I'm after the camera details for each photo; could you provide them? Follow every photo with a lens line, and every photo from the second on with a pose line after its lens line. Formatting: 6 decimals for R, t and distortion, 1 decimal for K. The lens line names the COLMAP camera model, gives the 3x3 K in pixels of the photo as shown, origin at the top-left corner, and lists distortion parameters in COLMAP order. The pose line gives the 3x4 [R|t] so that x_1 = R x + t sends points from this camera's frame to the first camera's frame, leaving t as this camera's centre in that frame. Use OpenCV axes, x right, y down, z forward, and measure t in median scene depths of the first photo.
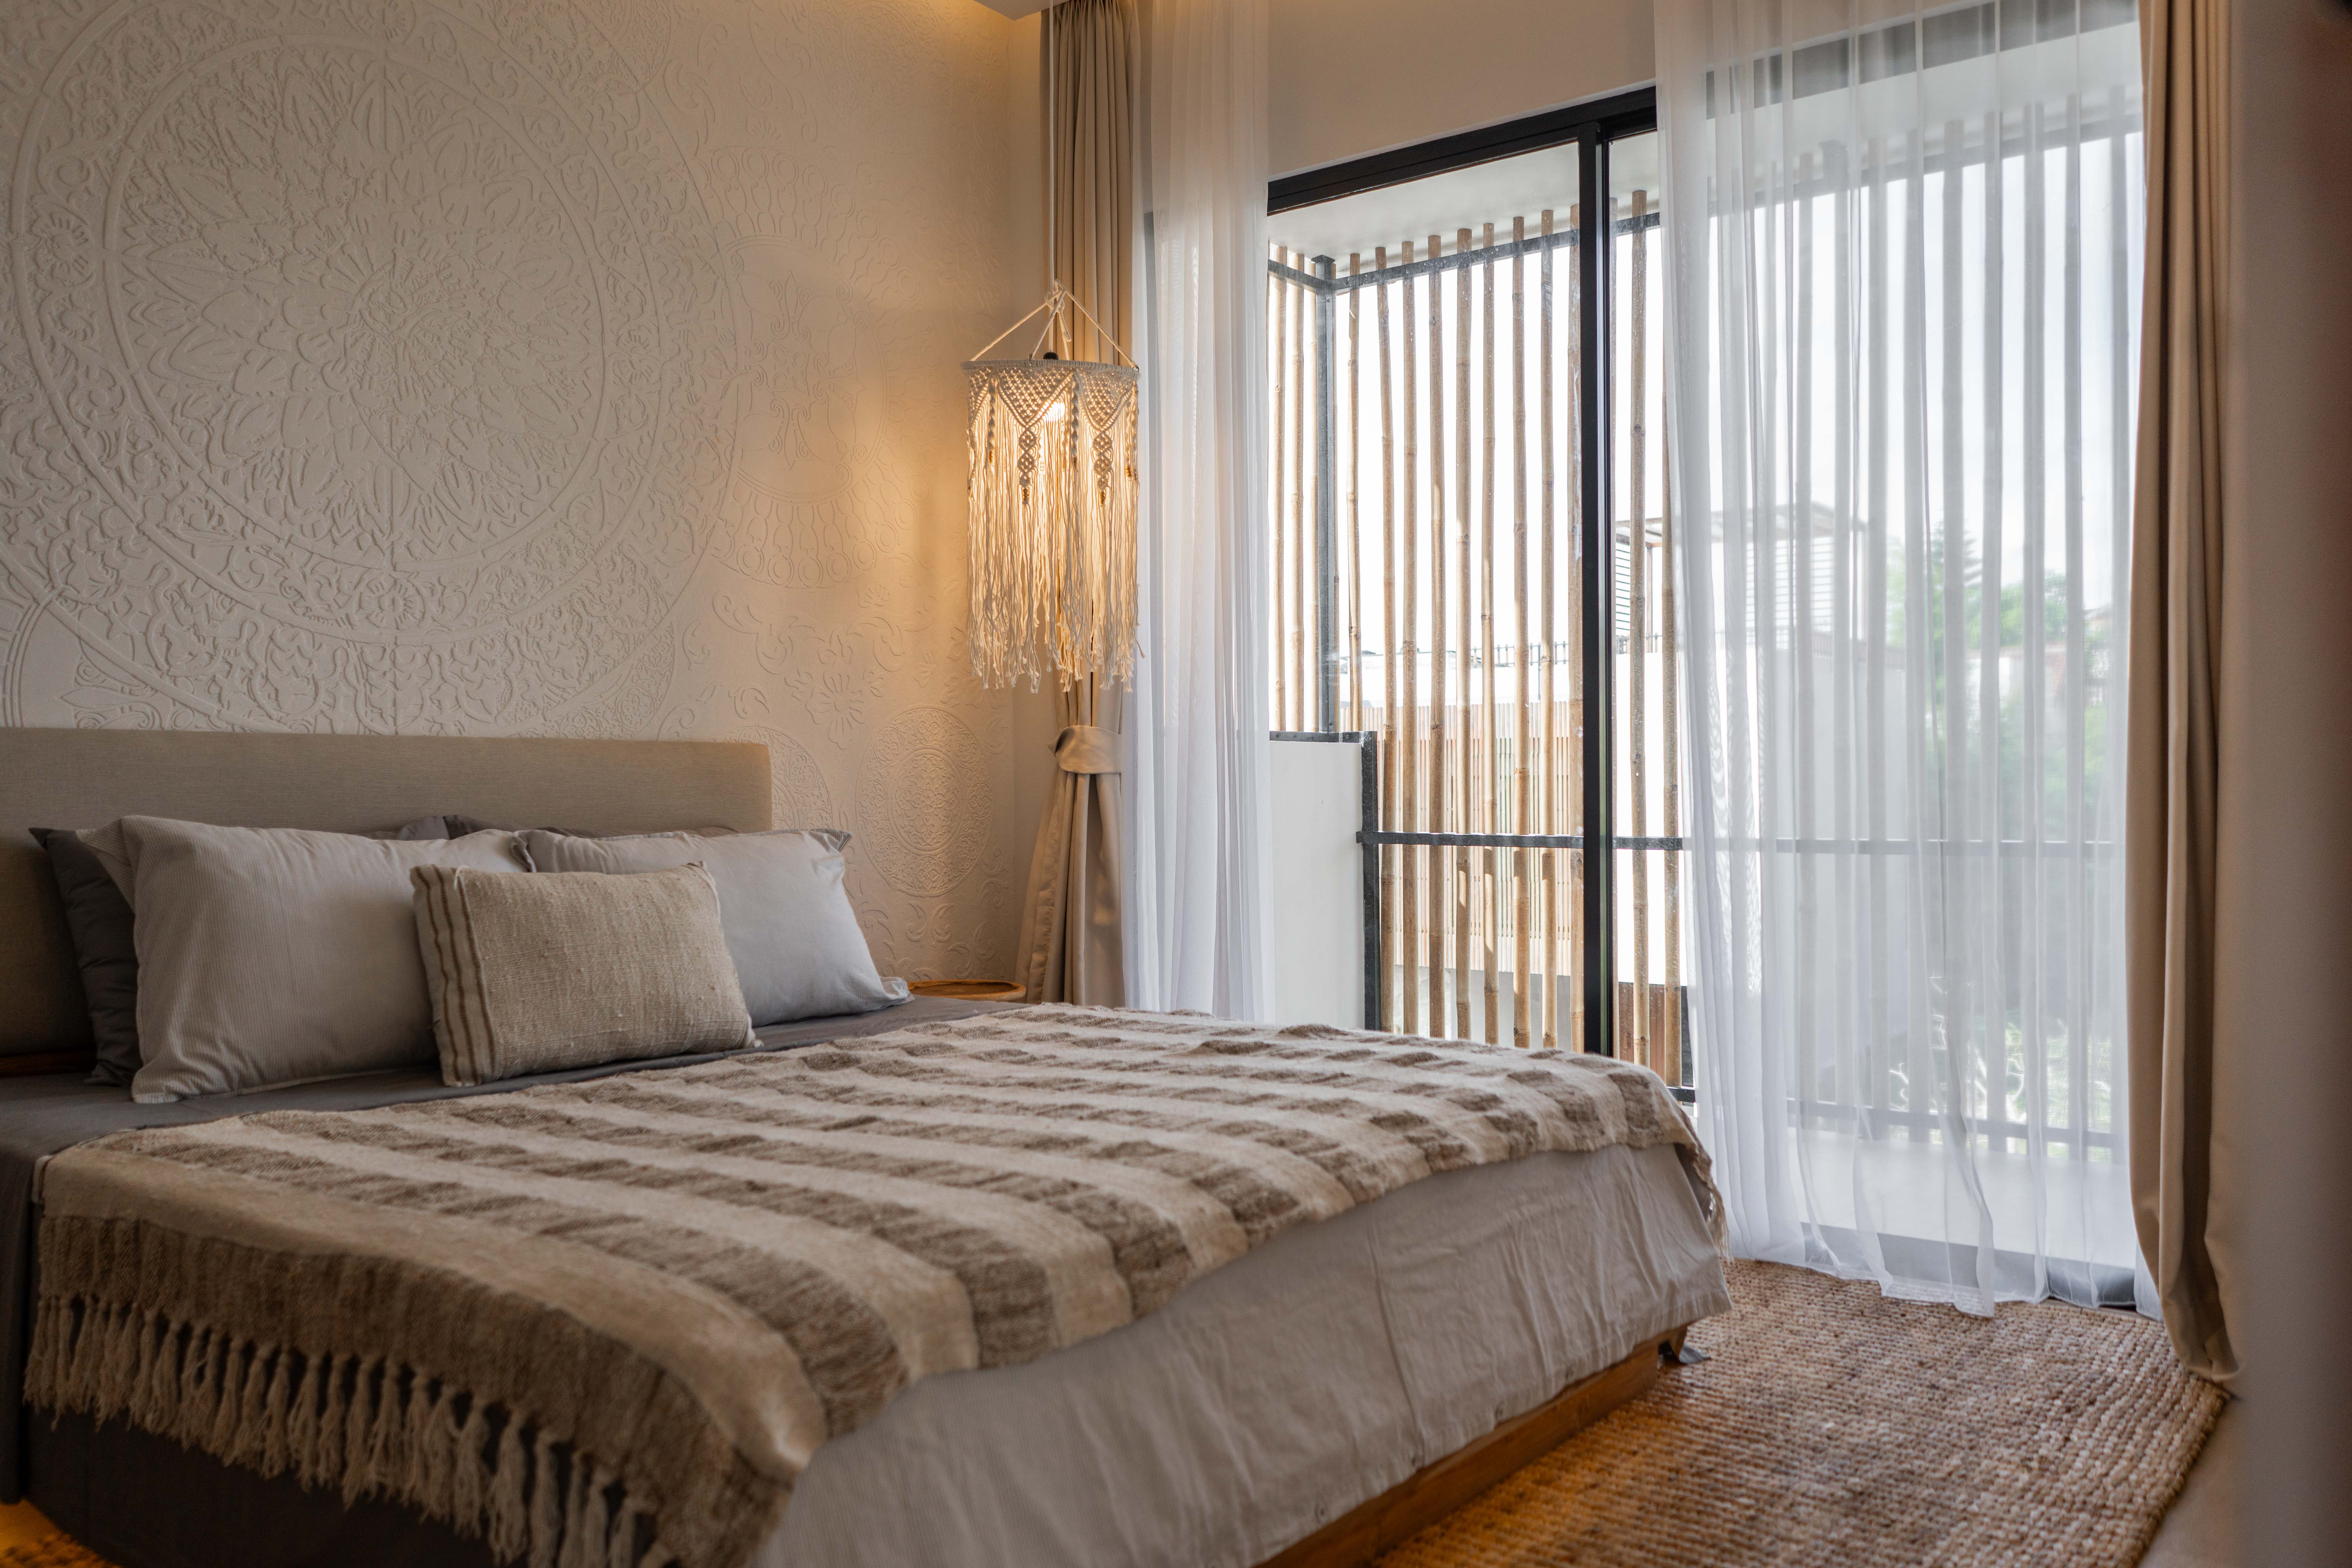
lens RADIAL K [[1788.3, 0, 1176.0], [0, 1788.3, 784.0], [0, 0, 1]] dist [-0.018999, 0.002550]
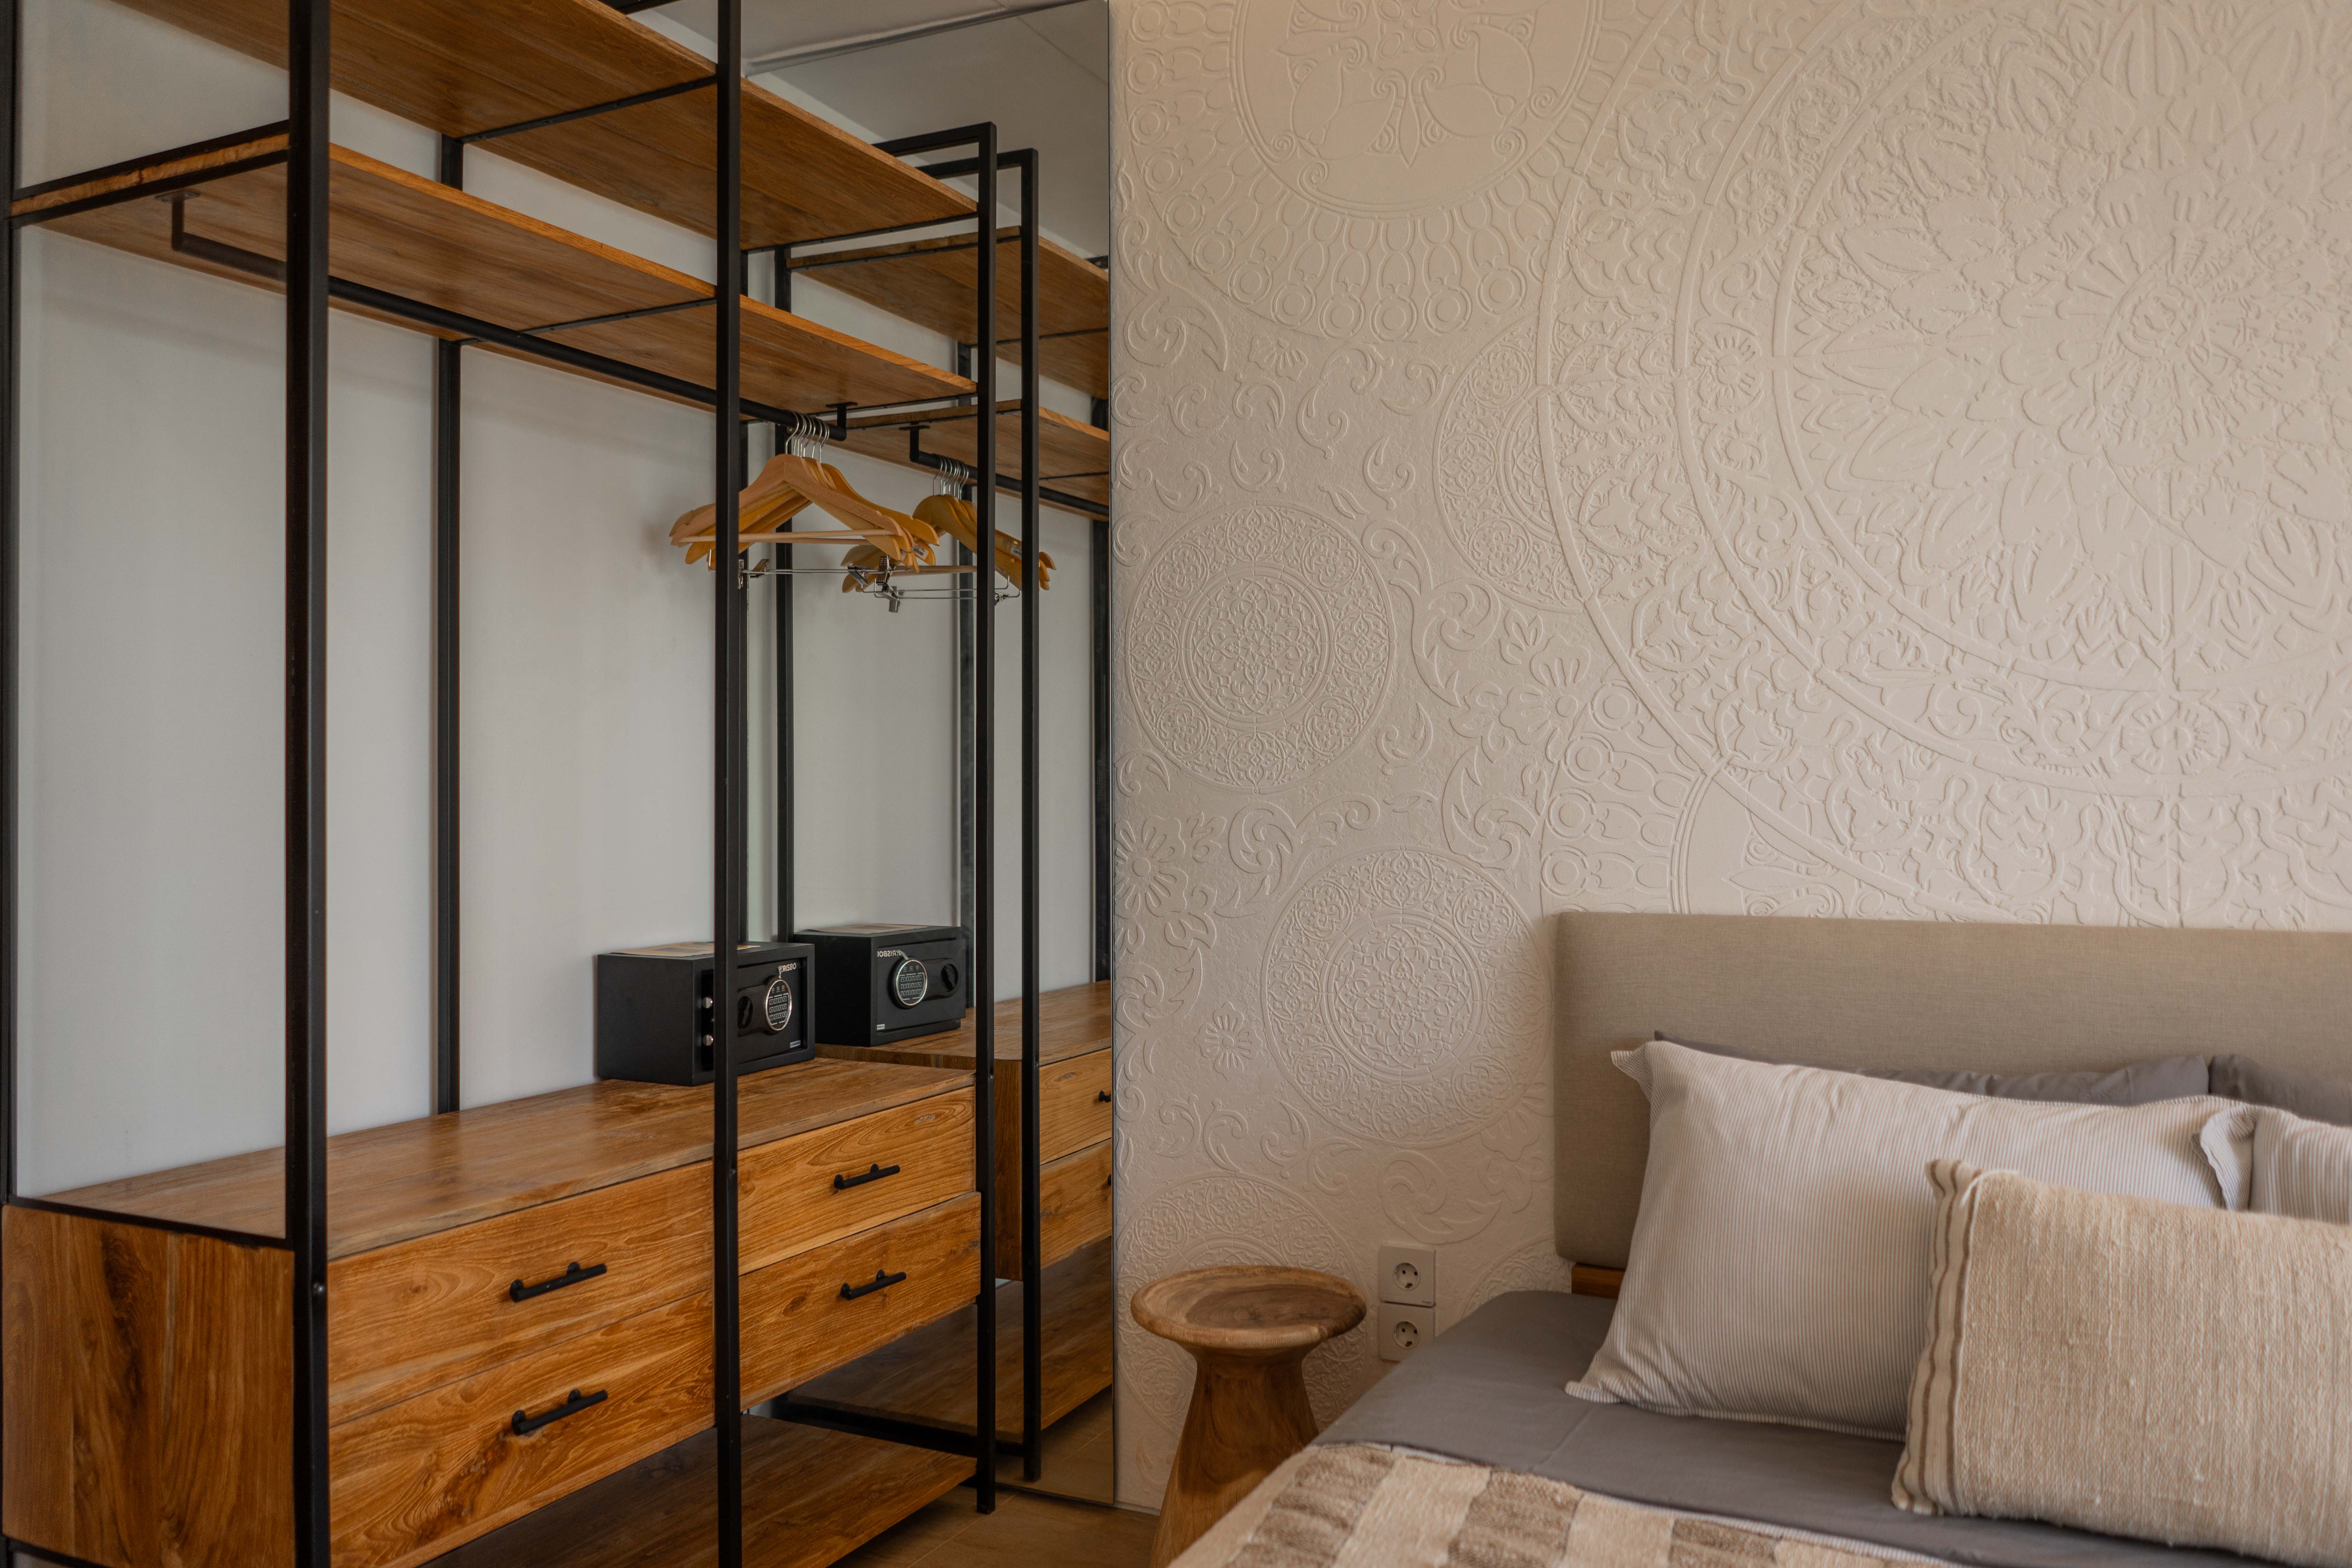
lens RADIAL K [[1788.3, 0, 1176.0], [0, 1788.3, 784.0], [0, 0, 1]] dist [-0.018999, 0.002550]
pose [[0.219595, 0.000491, -0.975591, 0.167901], [0.001310, 0.999999, 0.000798, -0.091112], [0.975590, -0.001453, 0.219594, 0.502140]]
